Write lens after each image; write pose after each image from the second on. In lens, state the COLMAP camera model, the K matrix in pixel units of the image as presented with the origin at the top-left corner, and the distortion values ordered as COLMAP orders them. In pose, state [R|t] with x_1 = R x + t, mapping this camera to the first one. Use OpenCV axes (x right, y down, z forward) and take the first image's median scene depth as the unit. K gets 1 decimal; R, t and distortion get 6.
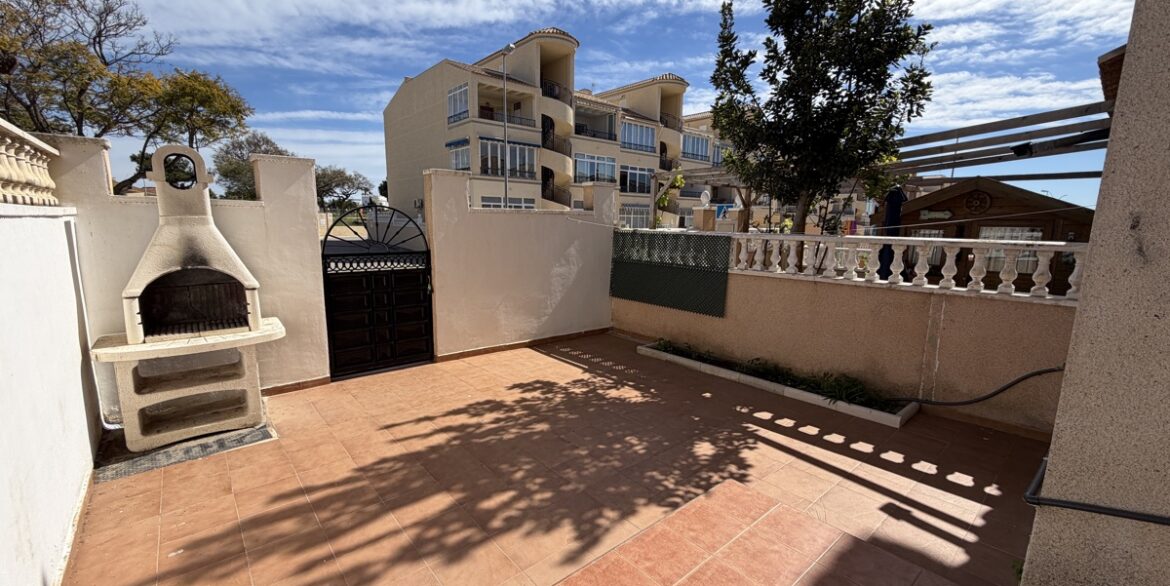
lens RADIAL K [[466.3, 0, 582.7], [0, 466.3, 294.7], [0, 0, 1]] dist [0.000733, -0.000069]
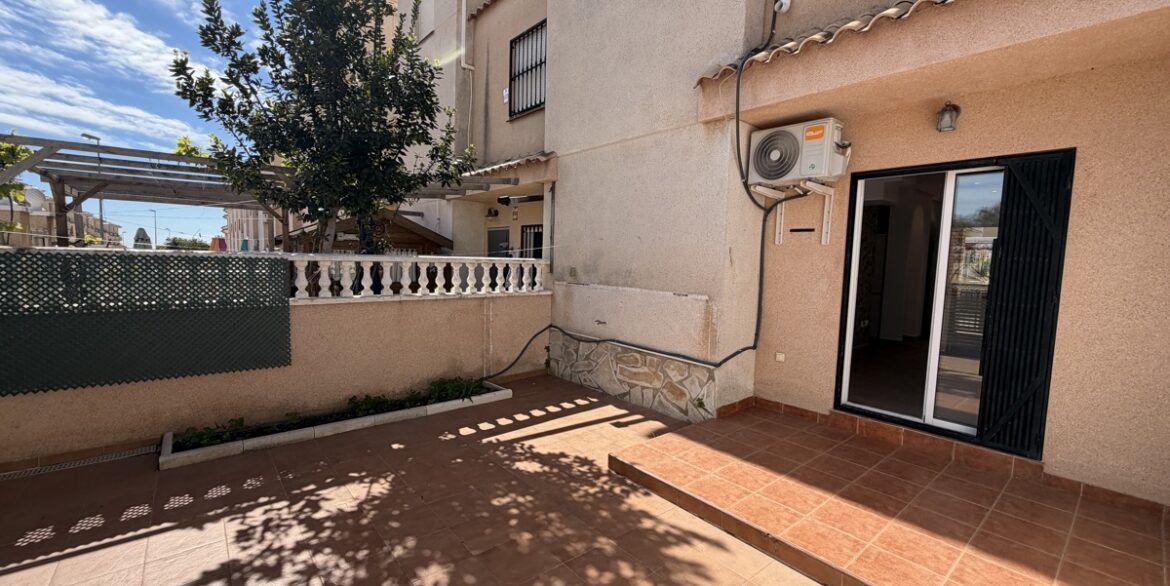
lens RADIAL K [[464.3, 0, 584.2], [0, 464.3, 296.7], [0, 0, 1]] dist [0.000297, -0.000125]
pose [[0.015492, -0.097979, 0.995068, -0.612032], [0.131417, 0.986754, 0.095114, -0.098923], [-0.991206, 0.129295, 0.028163, 0.695858]]
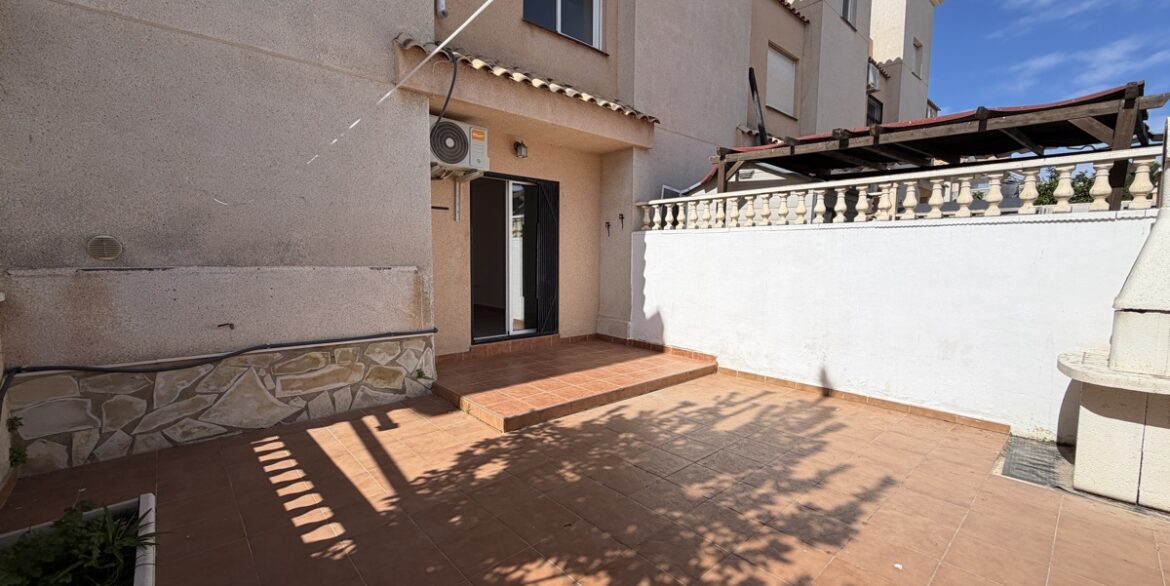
lens RADIAL K [[466.3, 0, 582.7], [0, 466.3, 294.7], [0, 0, 1]] dist [0.000733, -0.000069]
pose [[-0.999579, -0.022566, -0.018234, 0.097617], [-0.026257, 0.970963, 0.237783, -0.166020], [0.012338, 0.238161, -0.971147, 1.523056]]
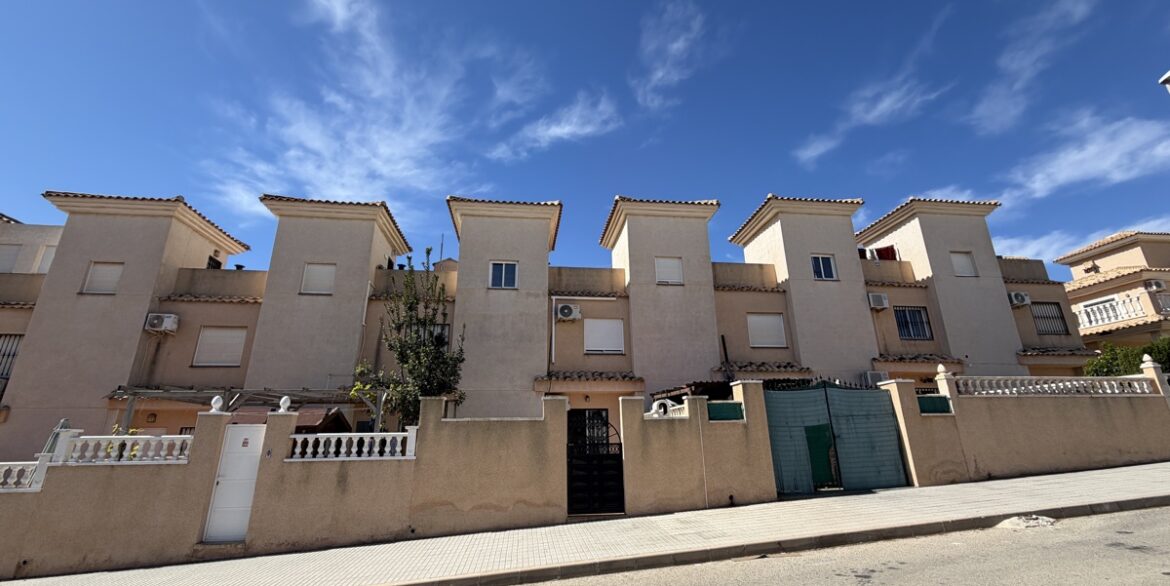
lens RADIAL K [[466.3, 0, 582.7], [0, 466.3, 294.7], [0, 0, 1]] dist [0.000733, -0.000069]
pose [[-0.738995, 0.174677, 0.650672, -2.317428], [0.089846, 0.982729, -0.161778, -0.473317], [-0.667693, -0.061093, -0.741926, 2.925858]]
